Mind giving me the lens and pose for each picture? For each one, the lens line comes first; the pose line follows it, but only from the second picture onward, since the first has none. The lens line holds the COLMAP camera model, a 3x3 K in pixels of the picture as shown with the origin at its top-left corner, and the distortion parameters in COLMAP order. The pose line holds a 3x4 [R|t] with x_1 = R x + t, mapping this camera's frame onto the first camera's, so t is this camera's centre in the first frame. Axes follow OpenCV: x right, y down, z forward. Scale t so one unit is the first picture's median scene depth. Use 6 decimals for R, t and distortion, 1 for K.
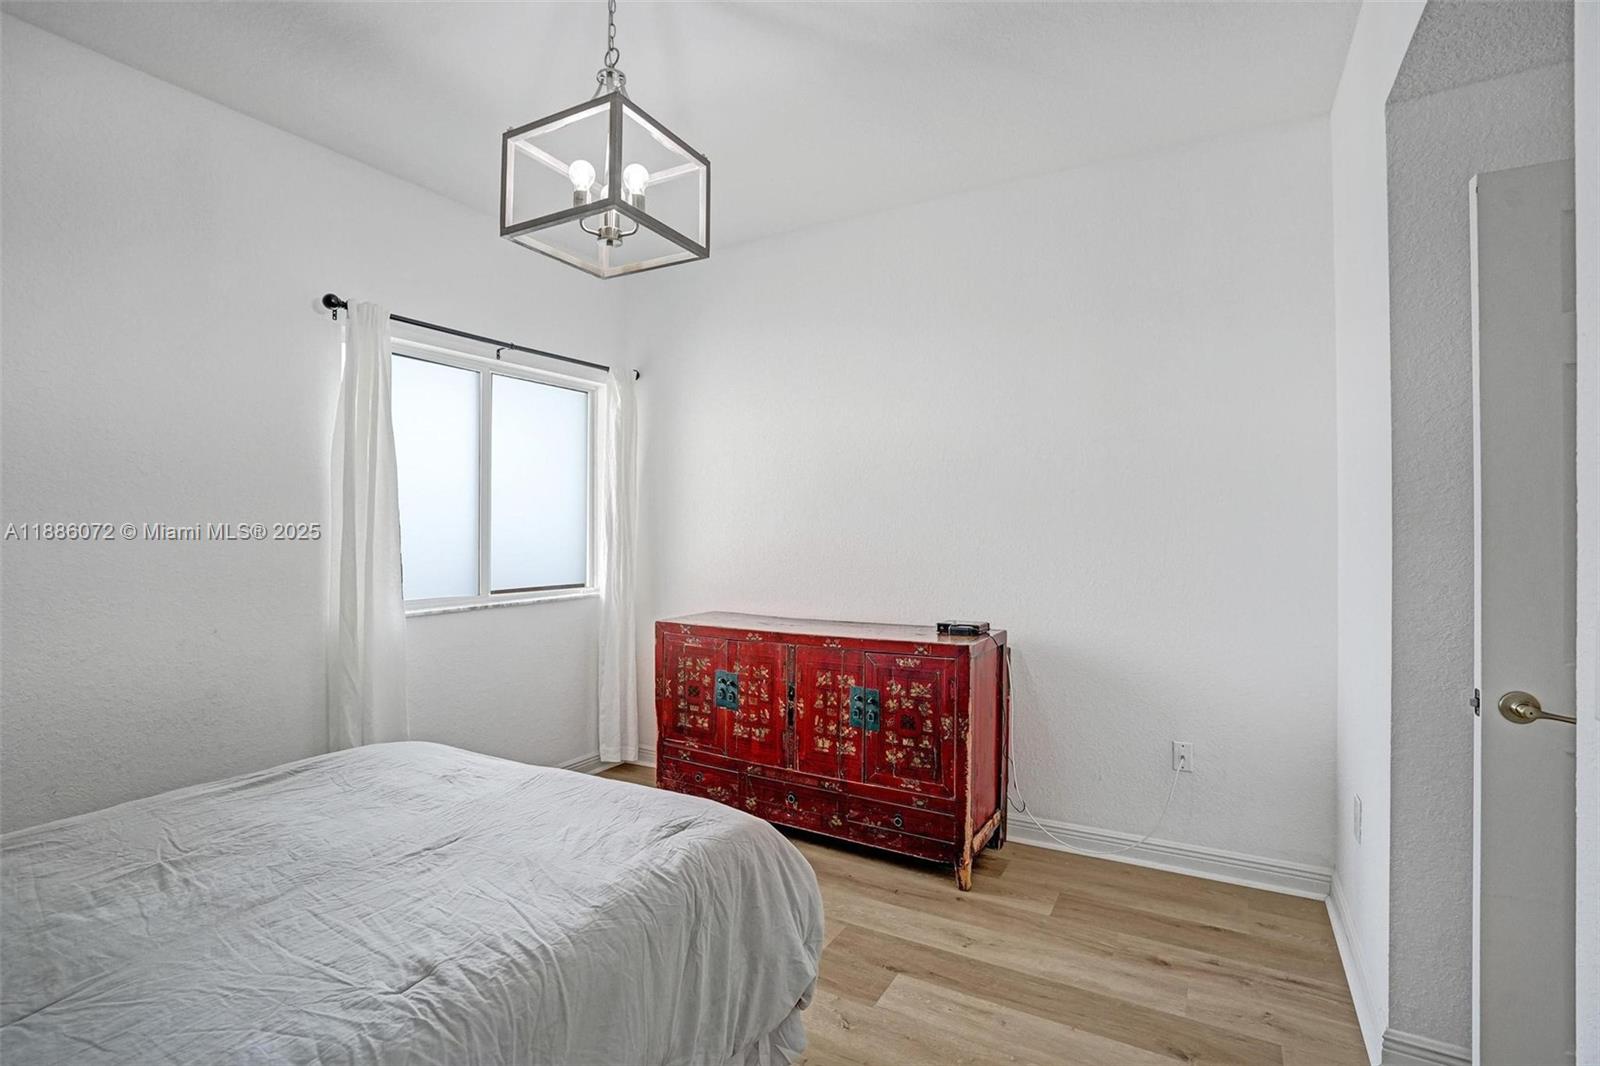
lens RADIAL K [[738.6, 0, 801.7], [0, 738.6, 518.4], [0, 0, 1]] dist [-0.070105, 0.029719]
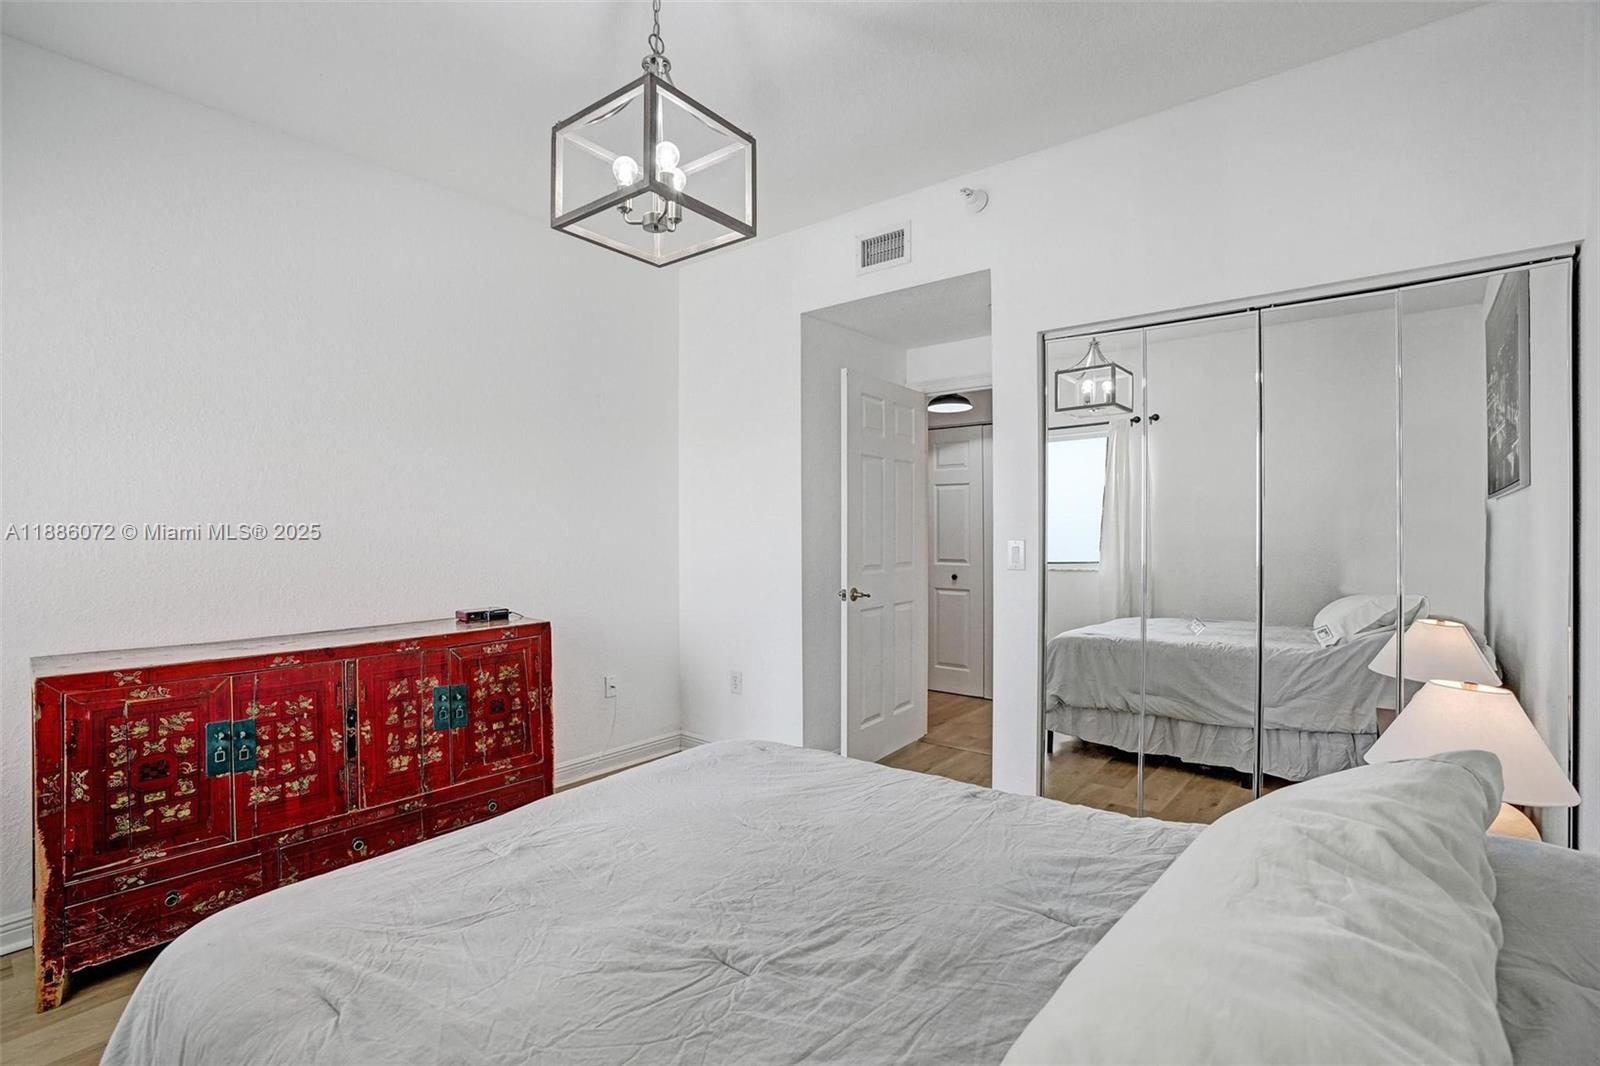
lens RADIAL K [[738.6, 0, 801.7], [0, 738.6, 518.4], [0, 0, 1]] dist [-0.070105, 0.029719]
pose [[0.161504, 0.011542, 0.986805, -0.747715], [-0.011486, 0.999886, -0.009815, 0.017427], [-0.986805, -0.009750, 0.161618, 0.387989]]
